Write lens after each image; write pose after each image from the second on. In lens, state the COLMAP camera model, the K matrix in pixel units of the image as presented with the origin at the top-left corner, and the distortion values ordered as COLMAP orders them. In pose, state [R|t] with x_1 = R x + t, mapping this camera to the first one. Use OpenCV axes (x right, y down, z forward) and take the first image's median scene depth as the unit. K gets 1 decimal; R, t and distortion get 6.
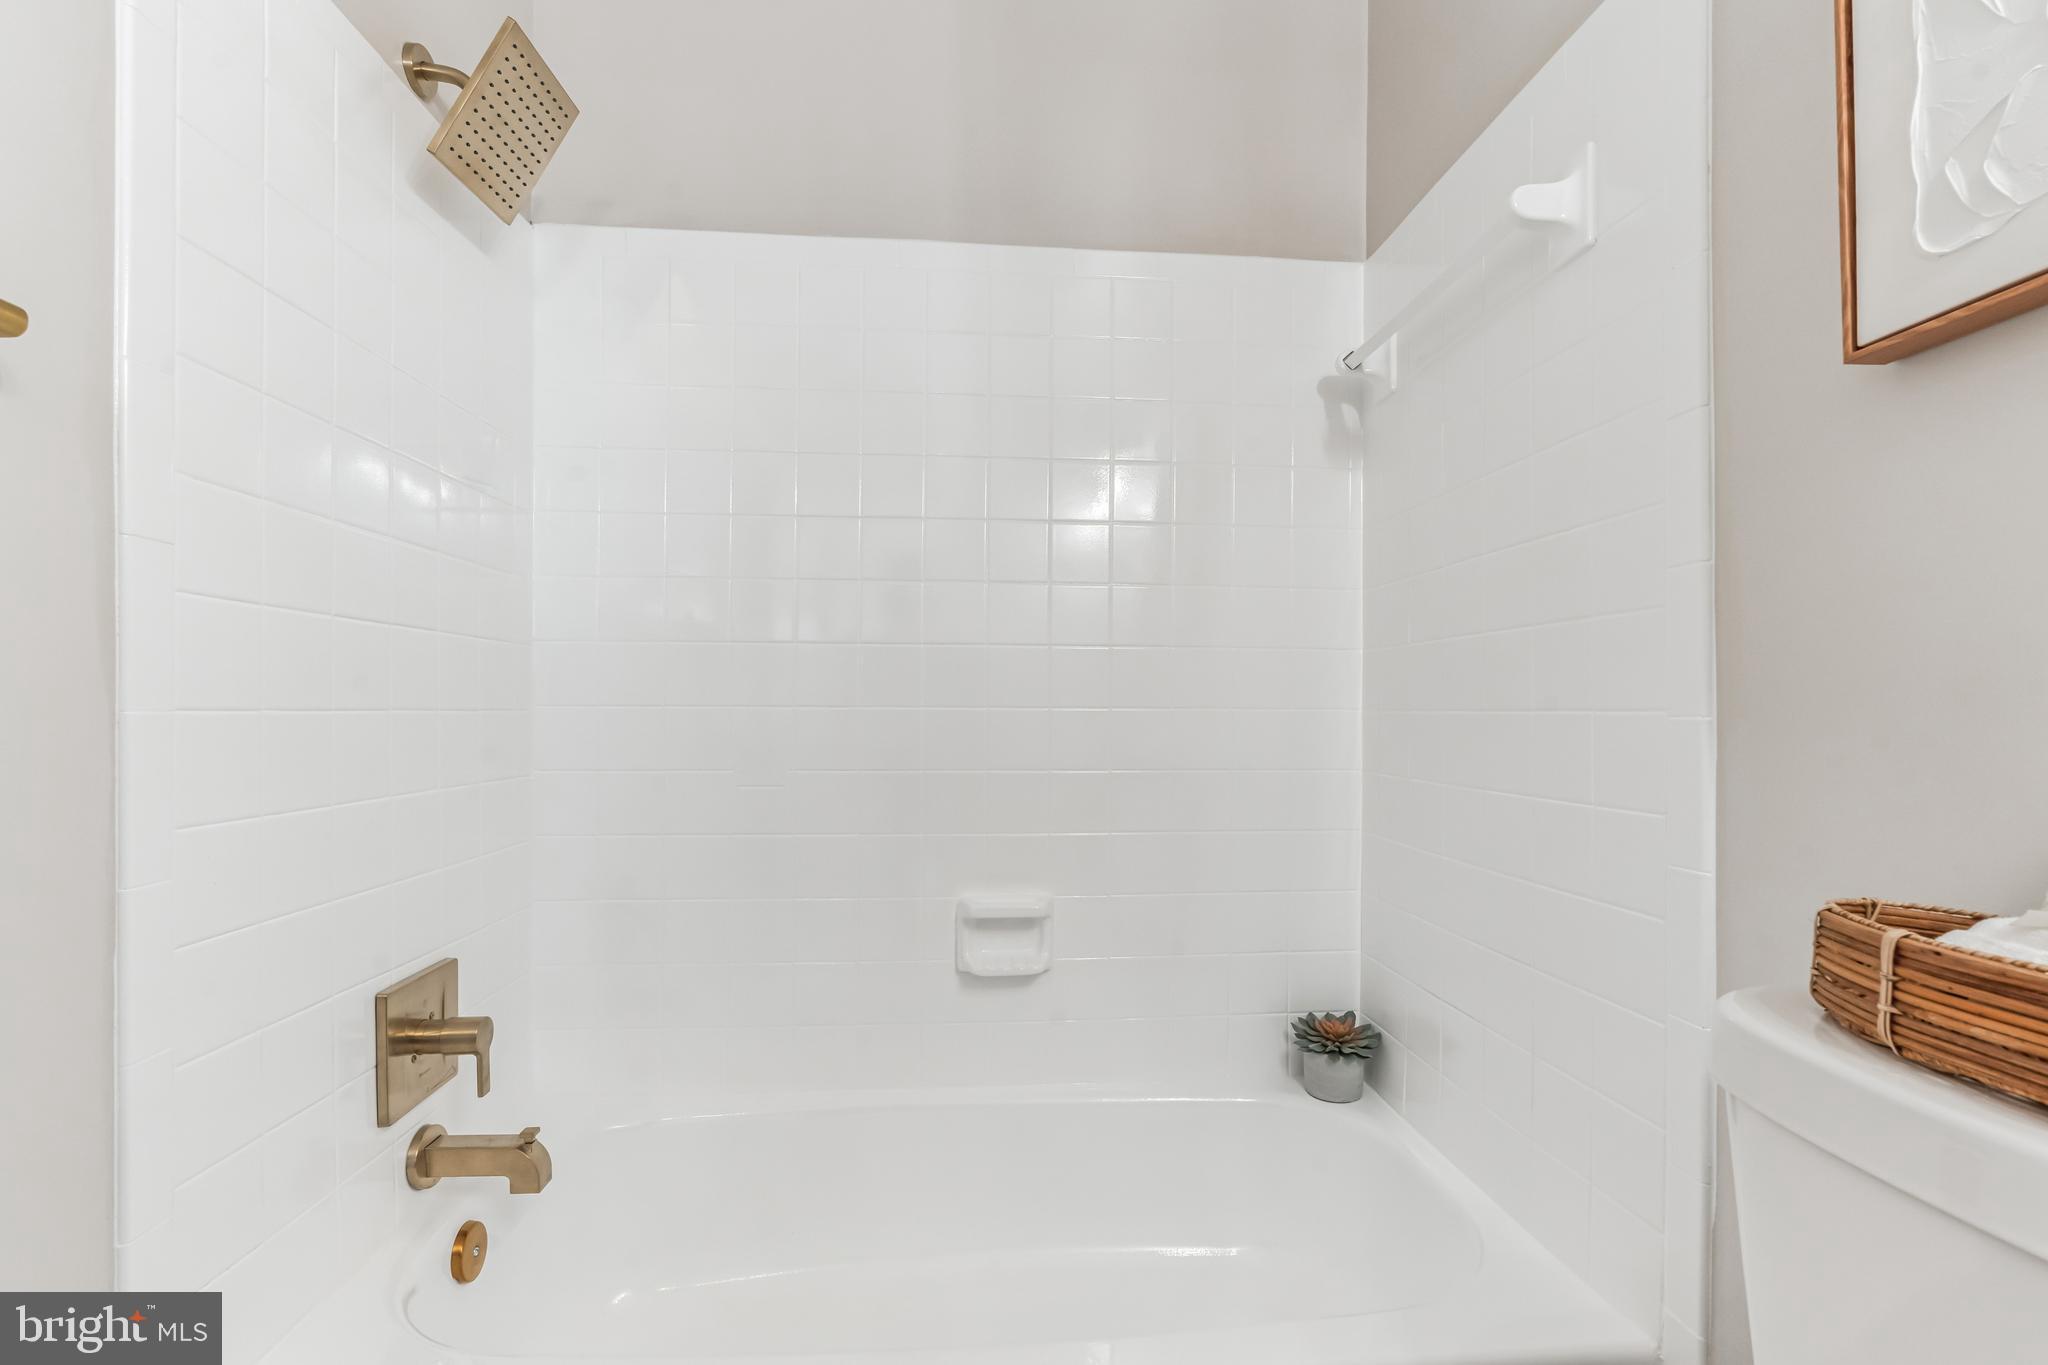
lens RADIAL K [[939.1, 0, 1028.1], [0, 939.1, 715.4], [0, 0, 1]] dist [-0.002583, -0.000764]
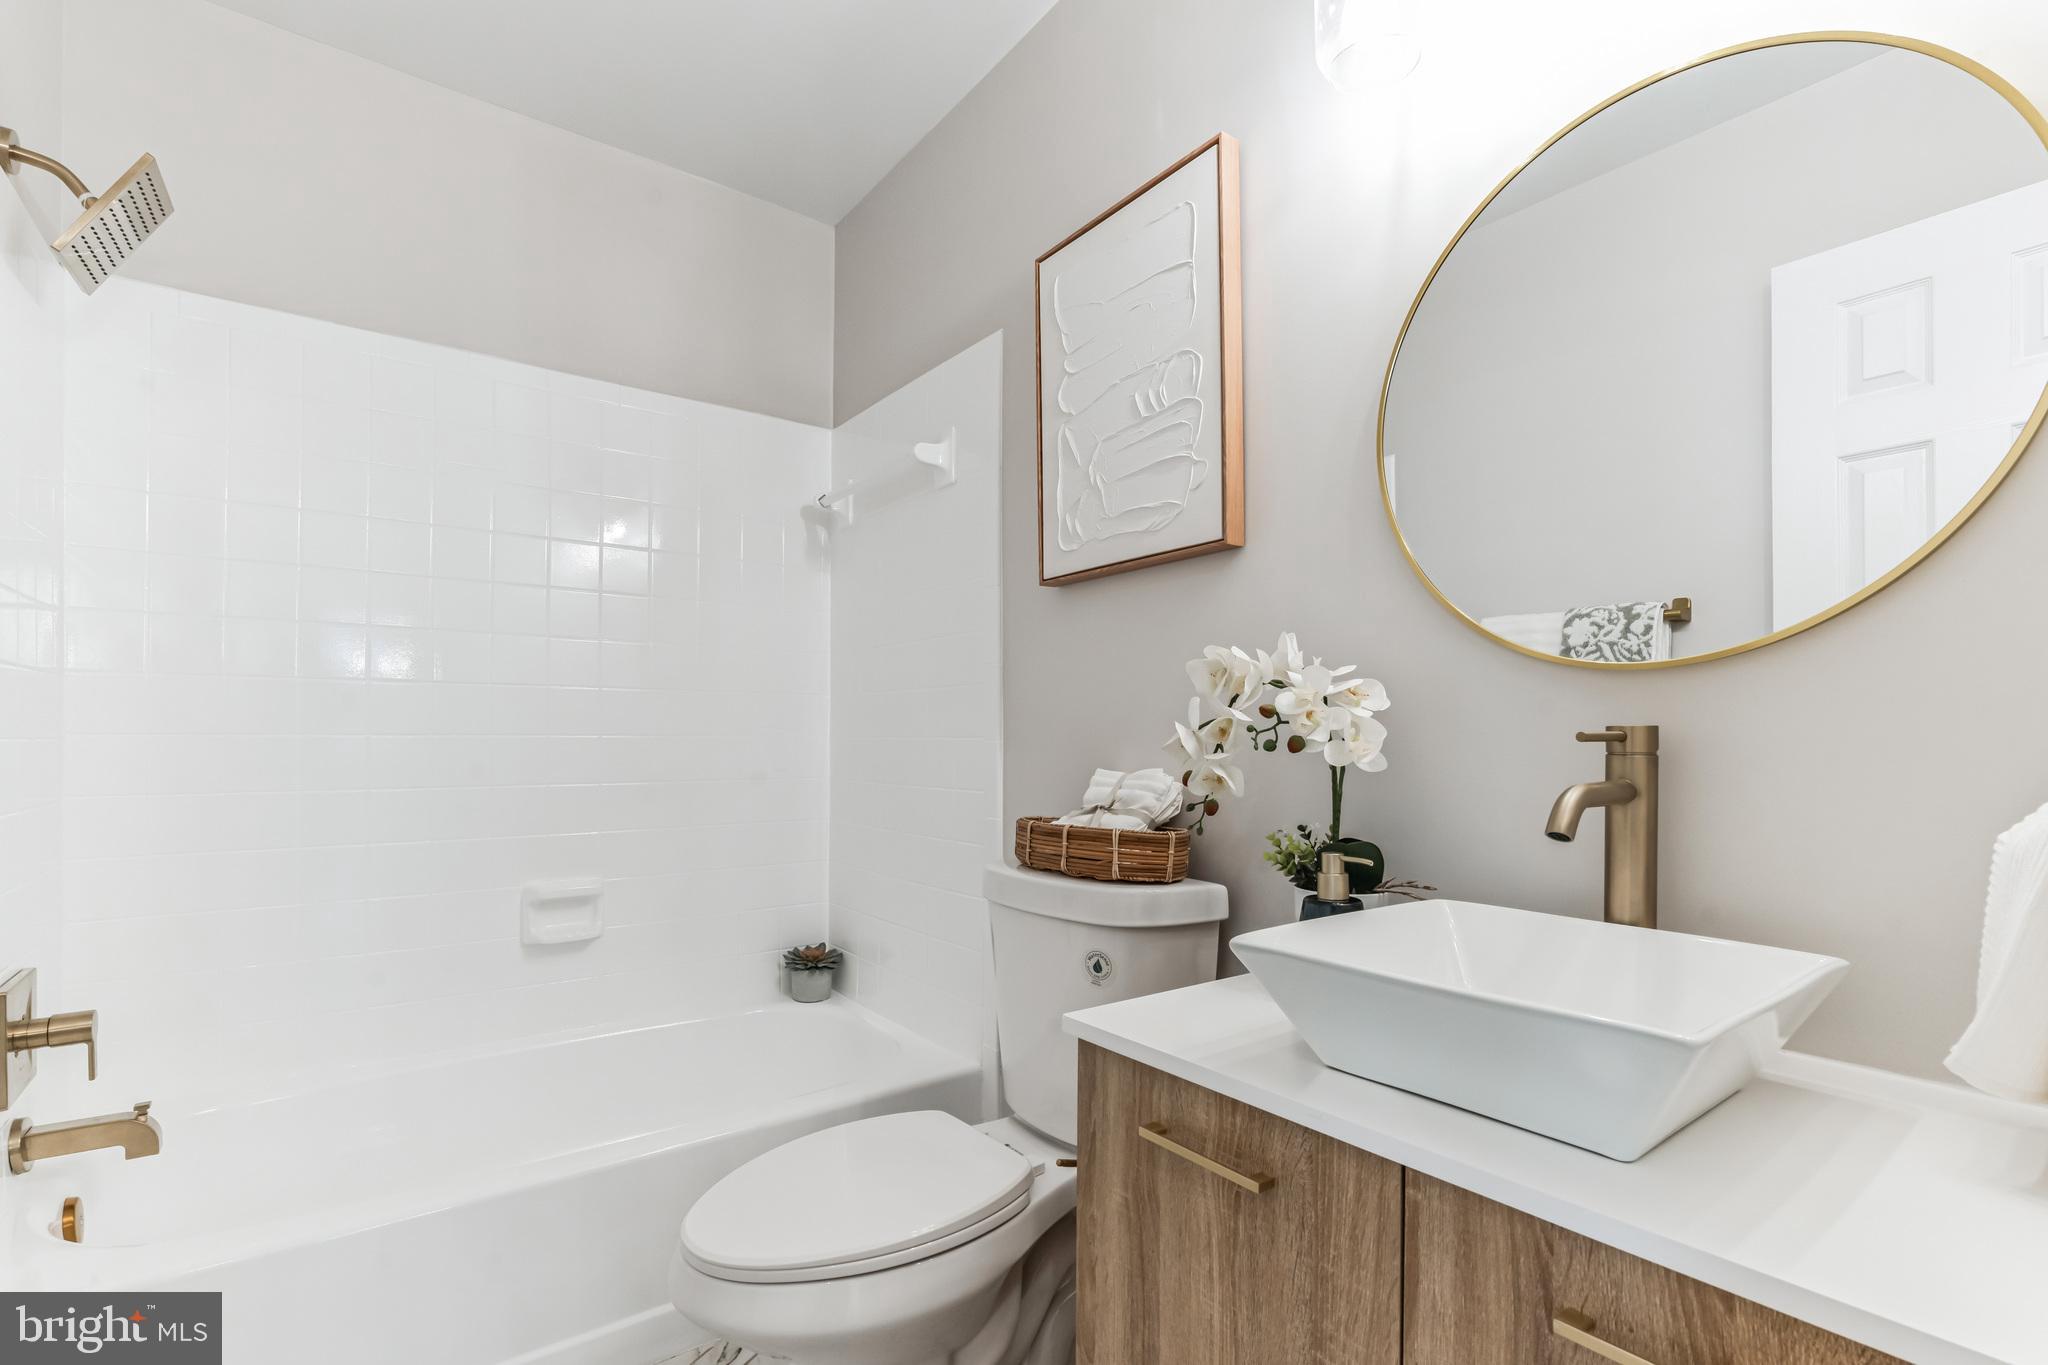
lens RADIAL K [[939.1, 0, 1028.1], [0, 939.1, 715.4], [0, 0, 1]] dist [-0.002583, -0.000764]
pose [[0.846326, 0.008065, 0.532604, -0.176283], [0.004476, 0.999742, -0.022252, -0.004012], [-0.532646, 0.021217, 0.846072, -0.437798]]
